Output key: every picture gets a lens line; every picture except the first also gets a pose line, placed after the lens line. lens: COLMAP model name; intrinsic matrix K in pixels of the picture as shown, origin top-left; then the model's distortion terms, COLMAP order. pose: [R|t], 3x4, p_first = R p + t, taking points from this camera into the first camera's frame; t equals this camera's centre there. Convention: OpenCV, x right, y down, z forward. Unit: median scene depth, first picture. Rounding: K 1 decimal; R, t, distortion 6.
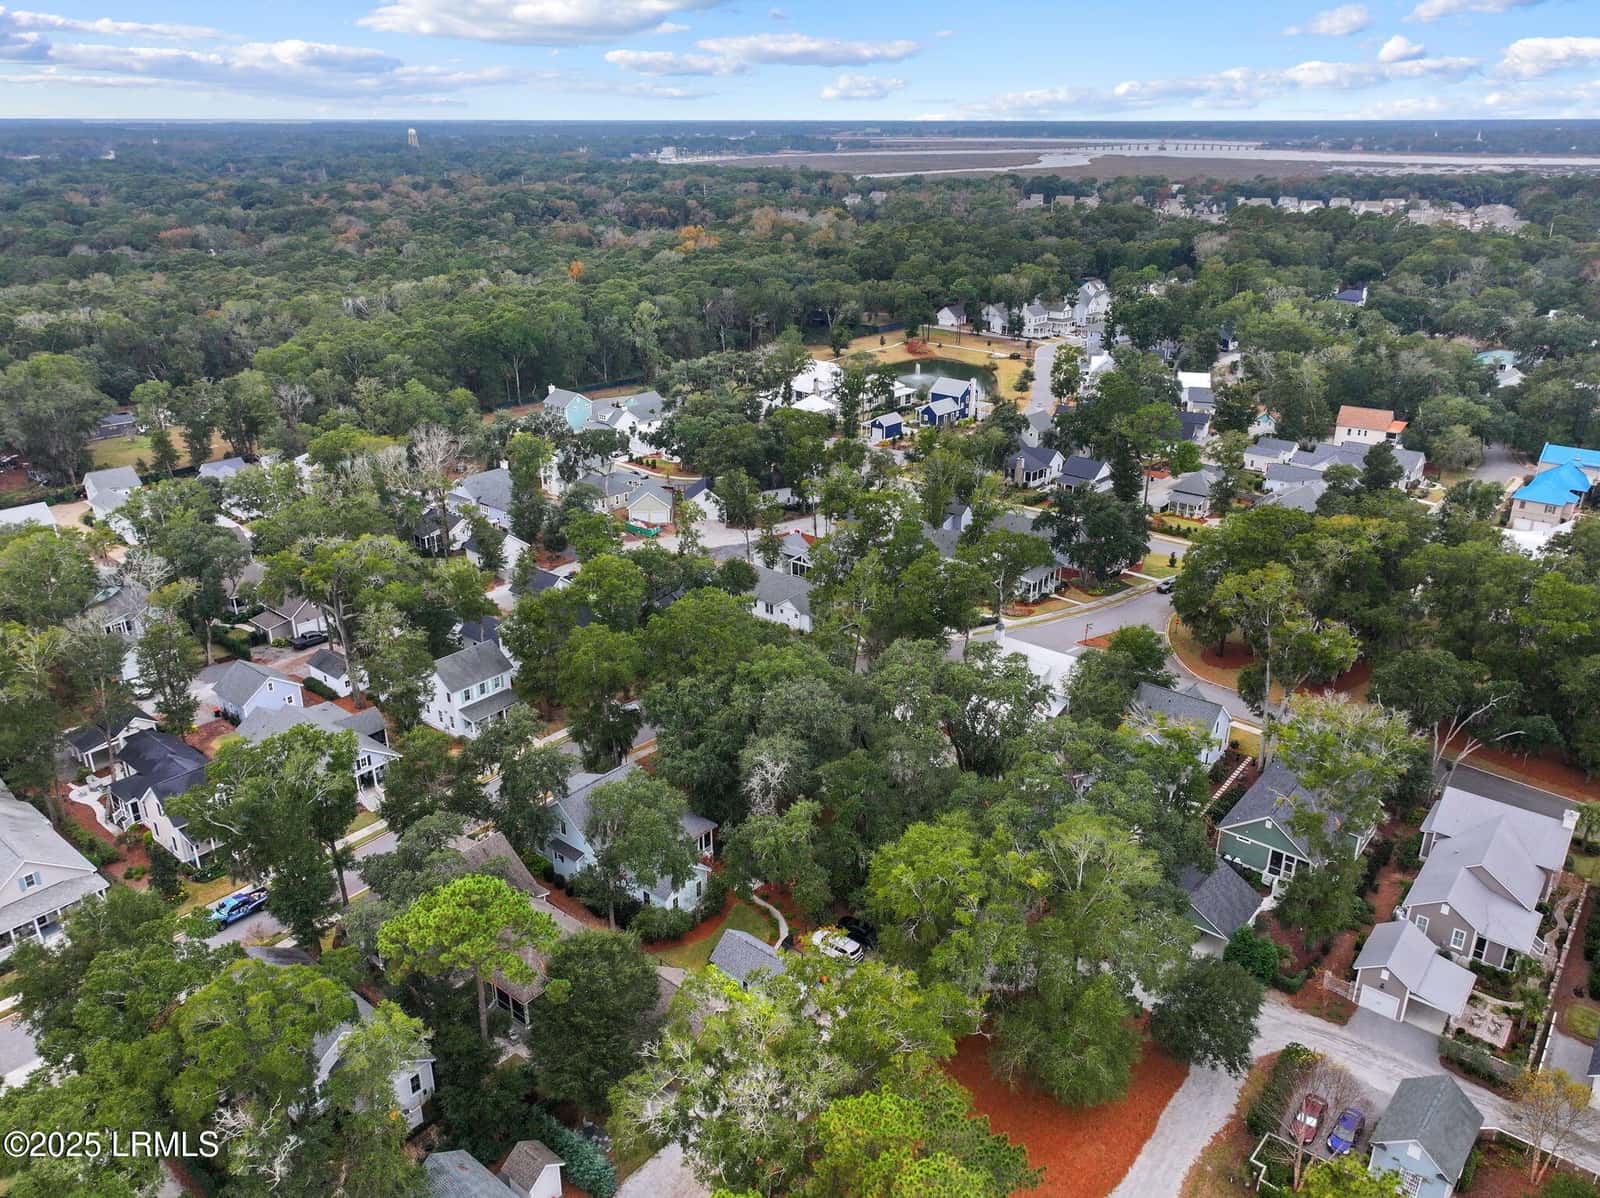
lens RADIAL K [[1128.2, 0, 806.6], [0, 1128.2, 592.4], [0, 0, 1]] dist [-0.010367, 0.025695]
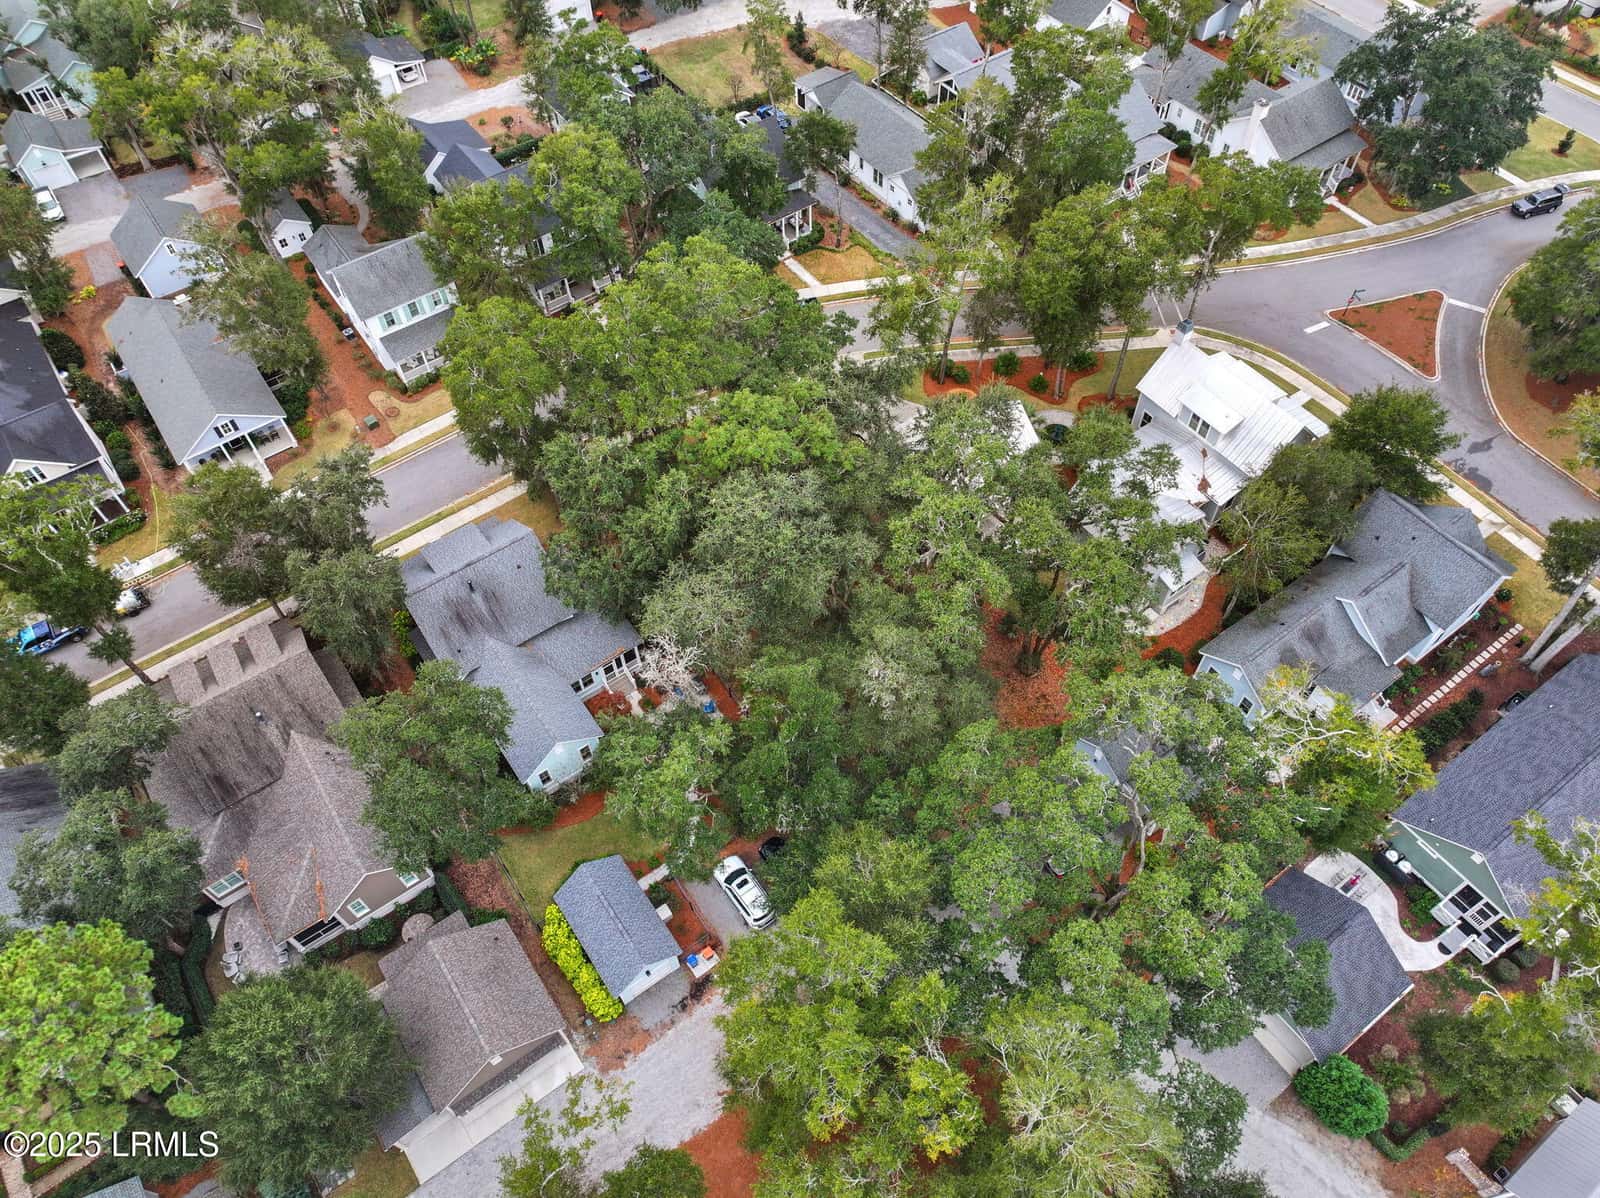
lens RADIAL K [[1128.2, 0, 806.6], [0, 1128.2, 592.4], [0, 0, 1]] dist [-0.010367, 0.025695]
pose [[0.967167, 0.195492, -0.162394, 0.103051], [-0.081647, 0.844122, 0.529898, -0.160182], [0.240671, -0.499241, 0.832368, 0.373724]]
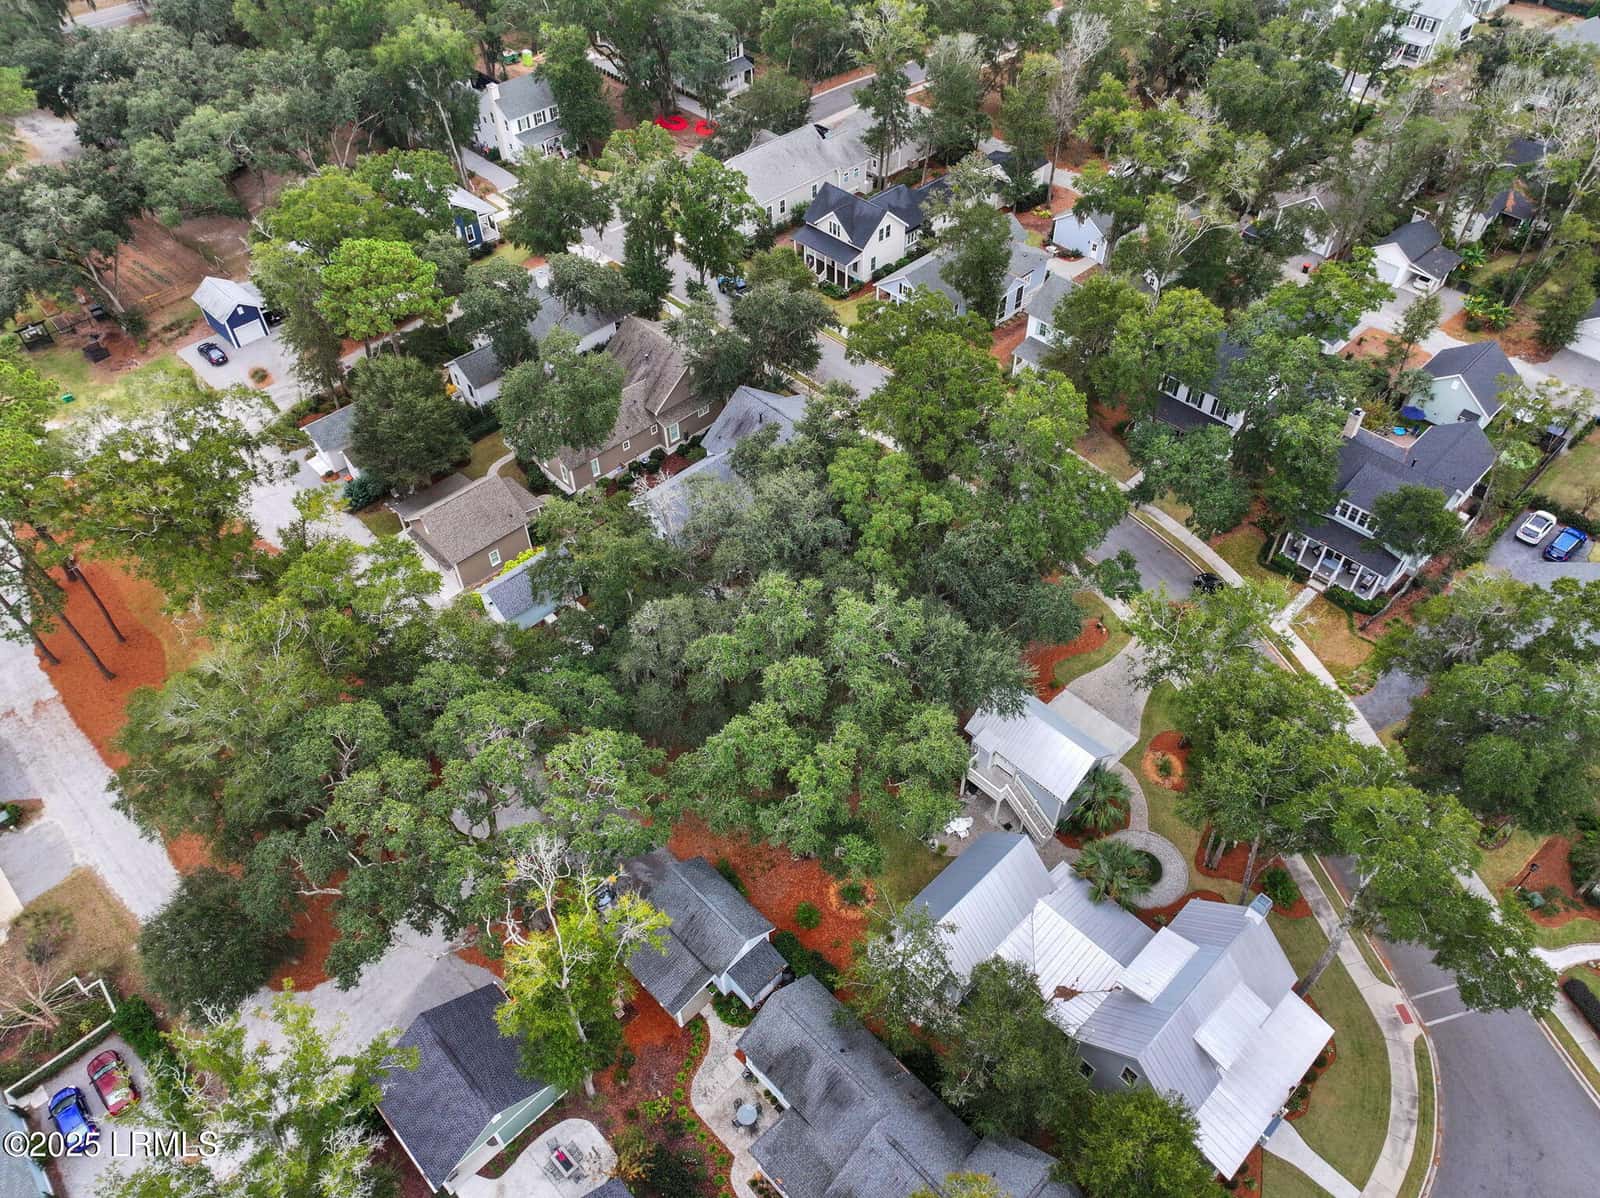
lens RADIAL K [[1128.2, 0, 806.6], [0, 1128.2, 592.4], [0, 0, 1]] dist [-0.010367, 0.025695]
pose [[-0.112675, 0.716431, -0.688499, 0.431649], [-0.373600, 0.611521, 0.697471, -0.304704], [0.920721, 0.335811, 0.198755, 0.720614]]
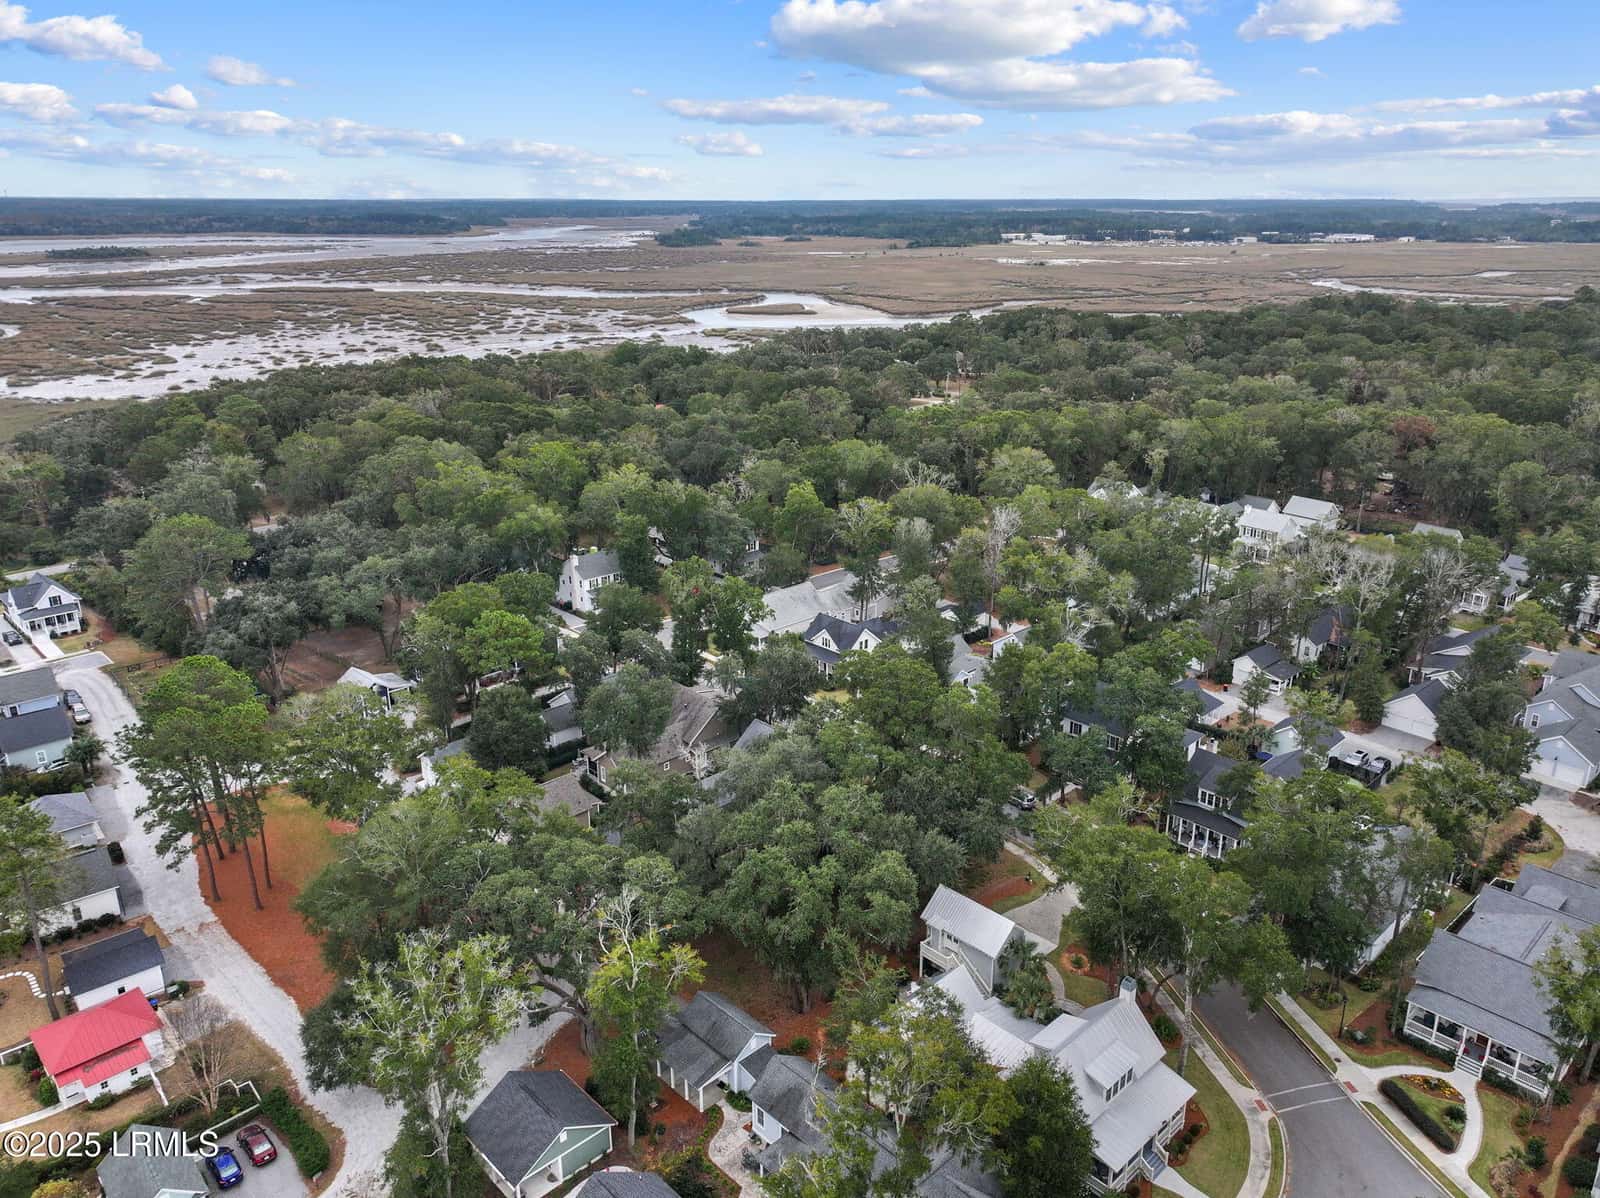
lens RADIAL K [[1165.8, 0, 809.2], [0, 1165.8, 601.8], [0, 0, 1]] dist [0.002604, -0.006147]
pose [[-0.114224, 0.322032, -0.939813, 0.771273], [-0.384160, 0.858097, 0.340722, -0.317255], [0.916174, 0.399957, 0.025696, 0.758171]]
